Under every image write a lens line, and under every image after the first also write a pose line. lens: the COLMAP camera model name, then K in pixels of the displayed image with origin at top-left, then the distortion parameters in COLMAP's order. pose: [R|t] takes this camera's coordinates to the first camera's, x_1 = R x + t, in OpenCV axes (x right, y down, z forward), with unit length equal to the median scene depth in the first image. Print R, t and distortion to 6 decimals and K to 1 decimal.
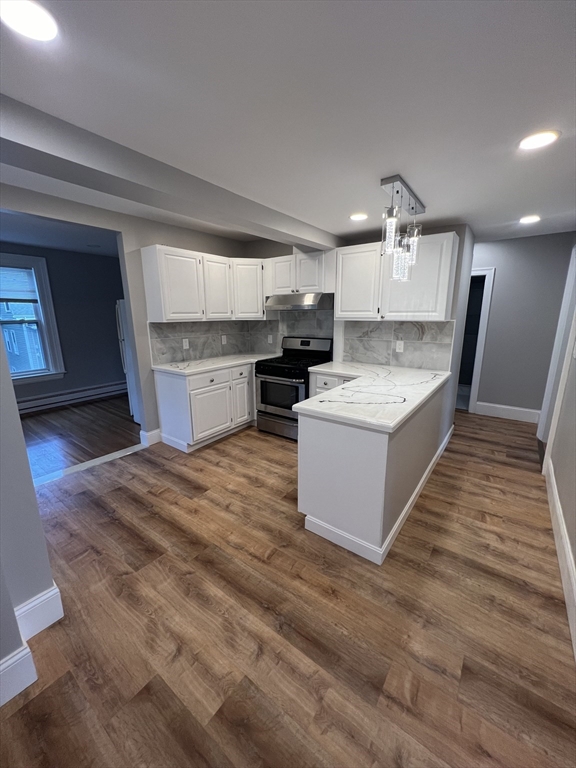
lens RADIAL K [[306.0, 0, 287.0], [0, 306.0, 384.4], [0, 0, 1]] dist [-0.001148, -0.000651]
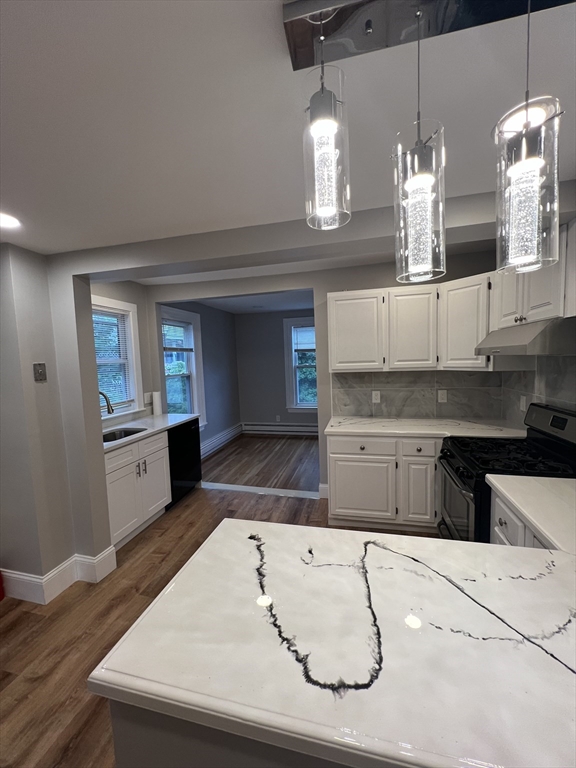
lens RADIAL K [[306.0, 0, 287.3], [0, 306.0, 383.7], [0, 0, 1]] dist [-0.001148, -0.000651]
pose [[0.384071, 0.069101, -0.920714, 0.383004], [-0.178239, 0.983987, -0.000501, -0.138632], [0.905936, 0.164300, 0.390237, 0.498166]]
